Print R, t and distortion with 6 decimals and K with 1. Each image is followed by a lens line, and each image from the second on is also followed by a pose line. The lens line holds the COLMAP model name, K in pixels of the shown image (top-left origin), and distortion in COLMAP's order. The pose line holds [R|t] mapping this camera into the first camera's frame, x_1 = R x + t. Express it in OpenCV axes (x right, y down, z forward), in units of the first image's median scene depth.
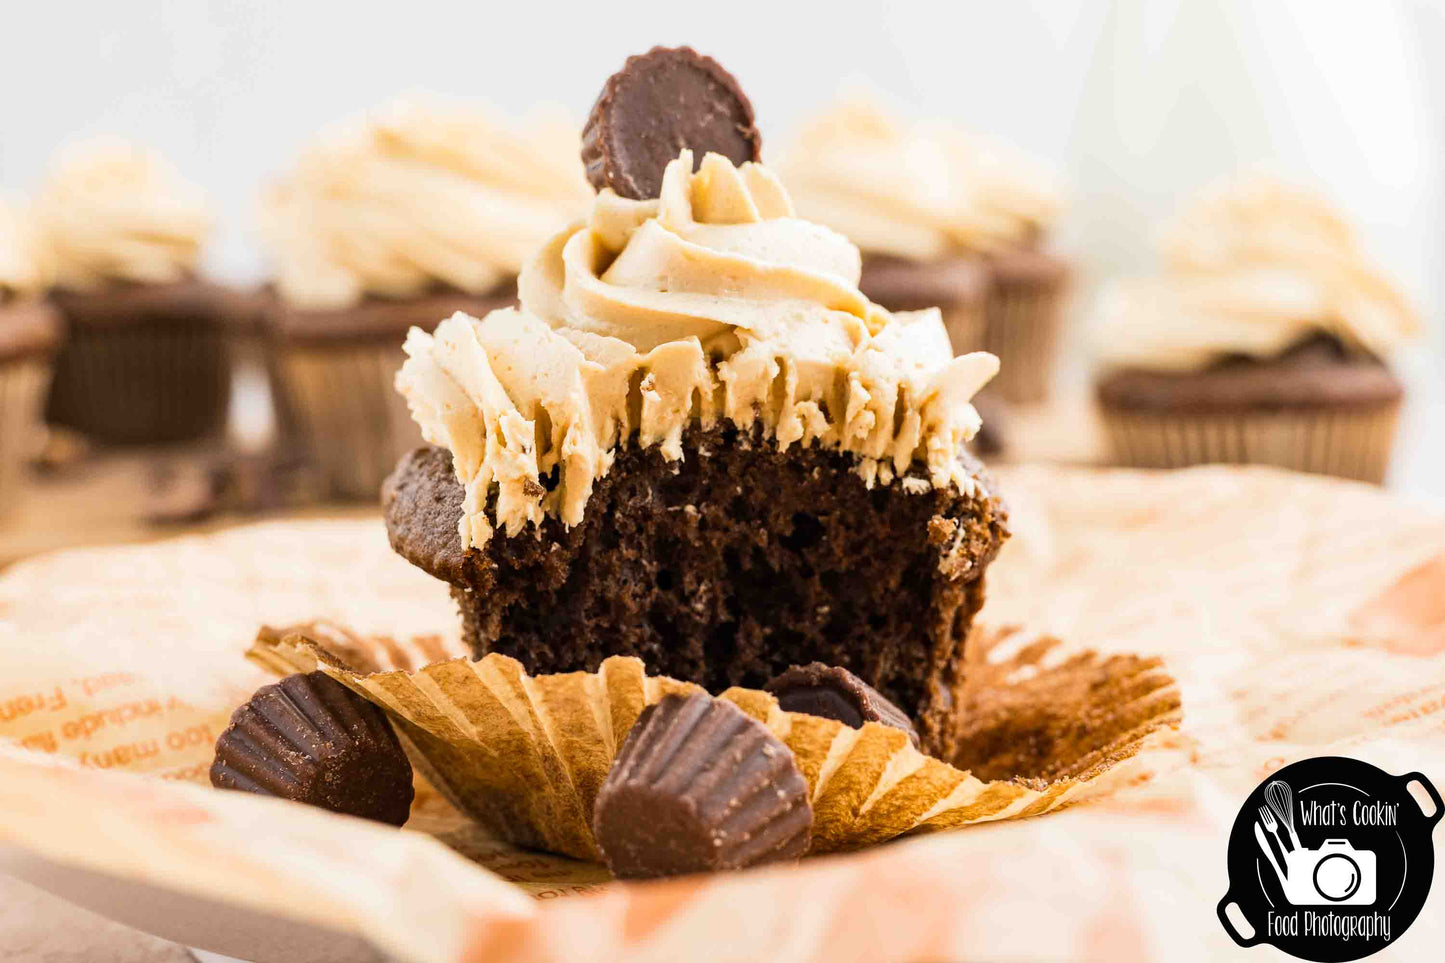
lens RADIAL K [[2346.7, 0, 722.5], [0, 2346.7, 481.5], [0, 0, 1]] dist [-0.107298, -0.011005]
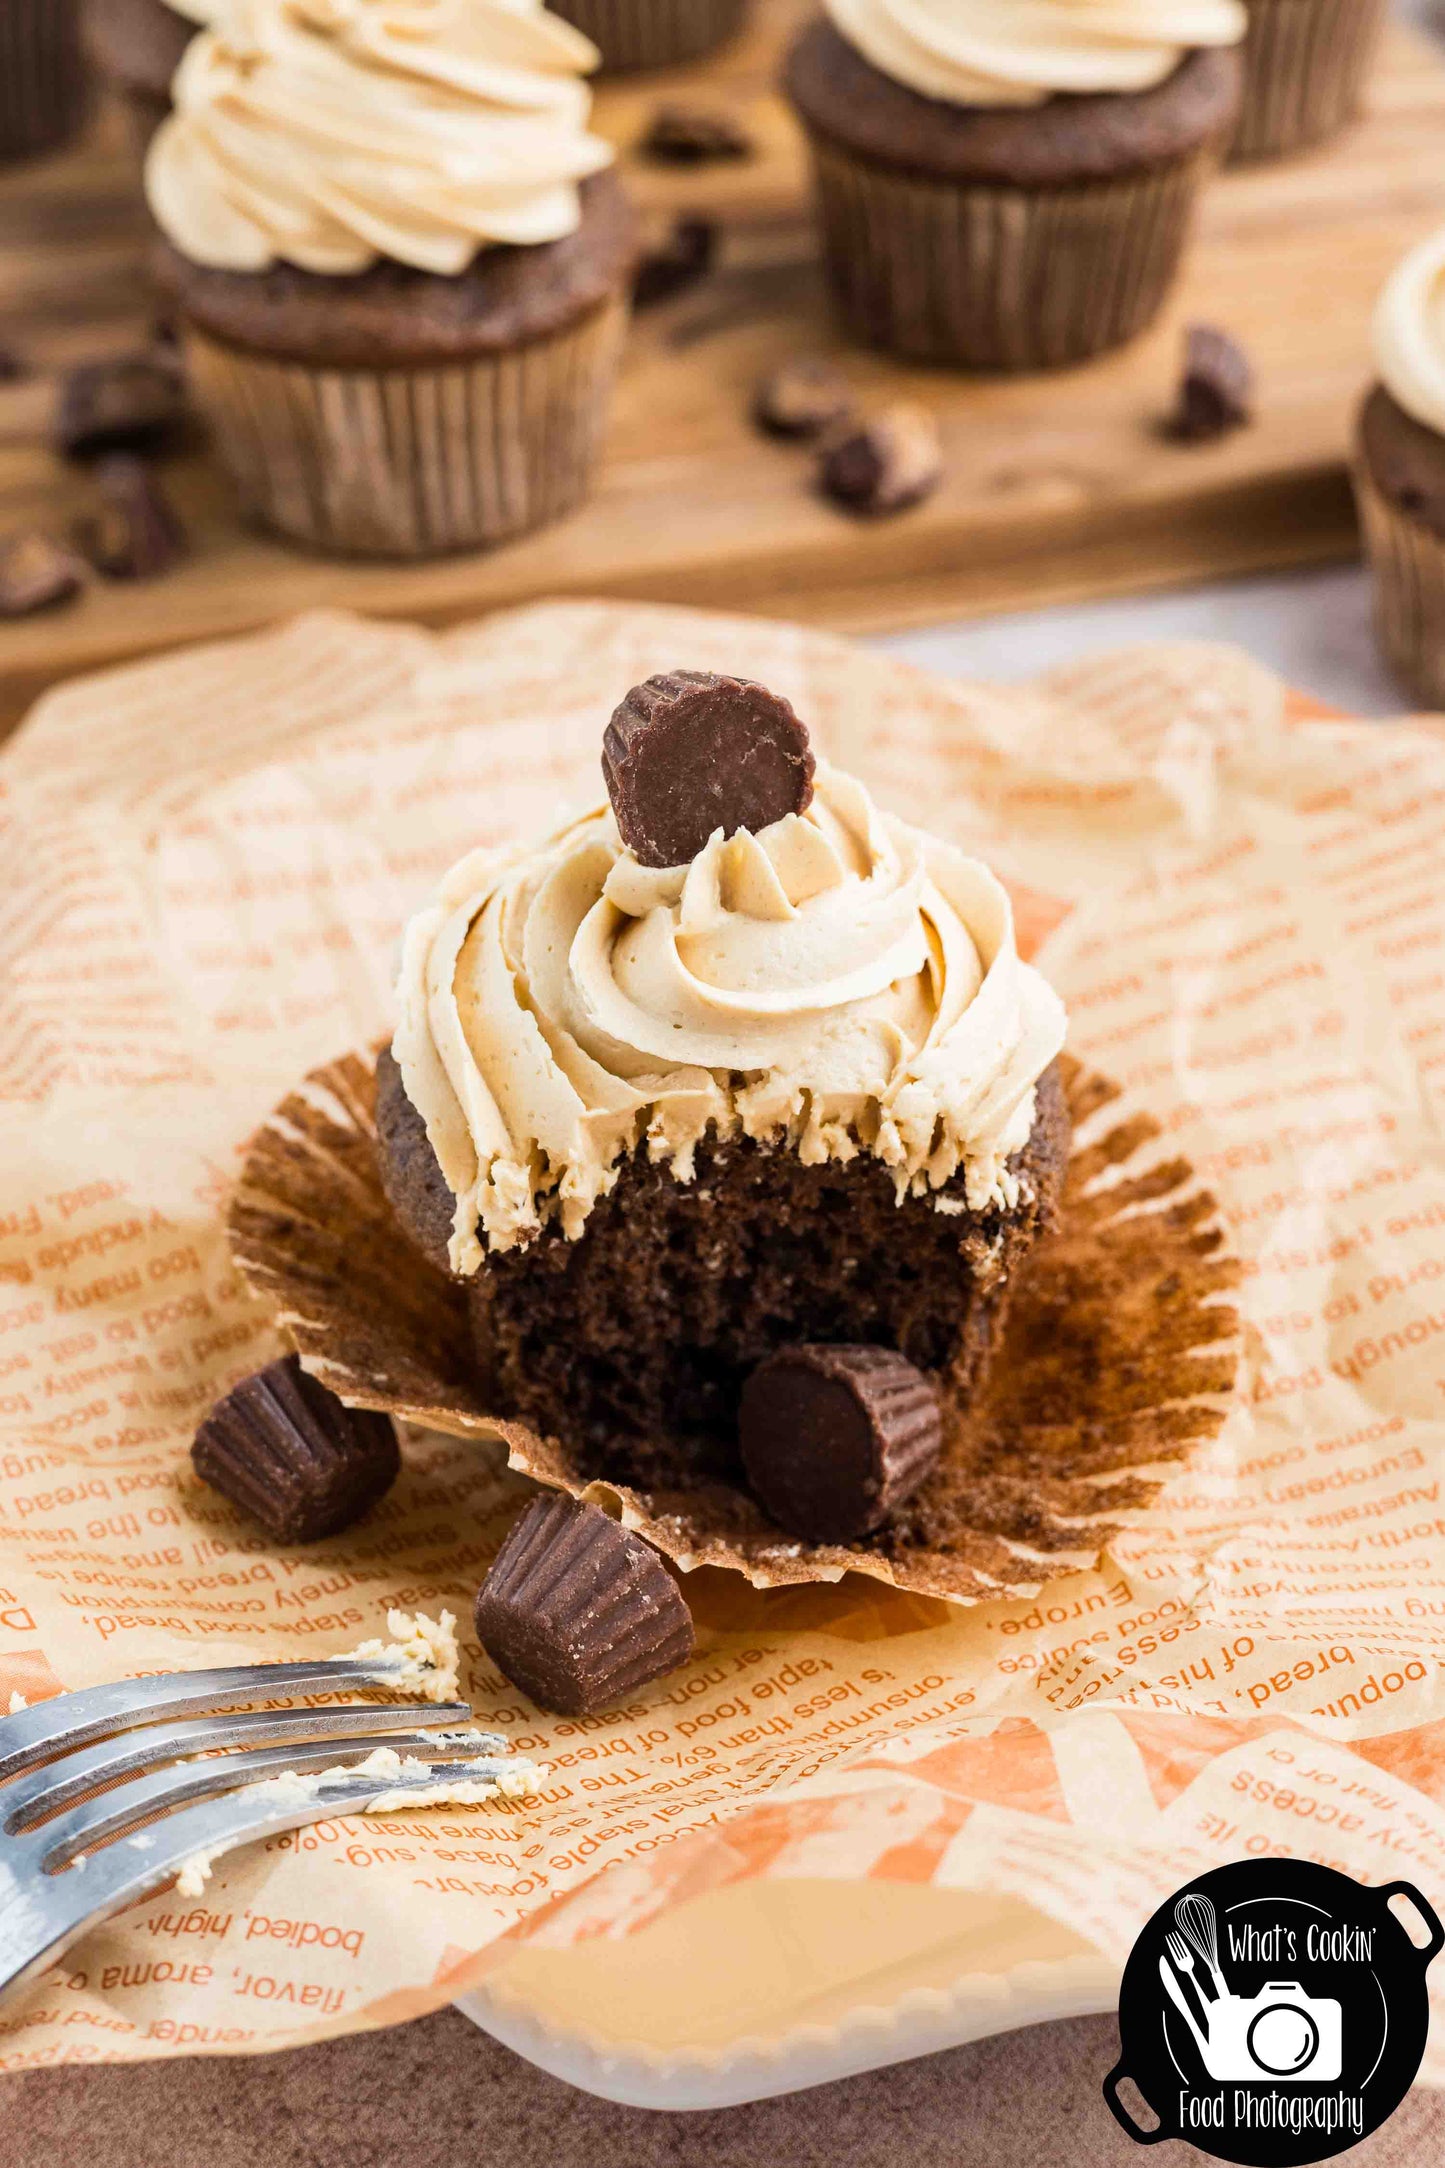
lens RADIAL K [[3520.8, 0, 716.2], [0, 3520.8, 1144.6], [0, 0, 1]] dist [-0.107298, -0.011005]
pose [[0.995656, 0.076155, -0.053576, 0.062895], [-0.038568, 0.861005, 0.507131, -0.701969], [0.084750, -0.502862, 0.860202, -0.168851]]
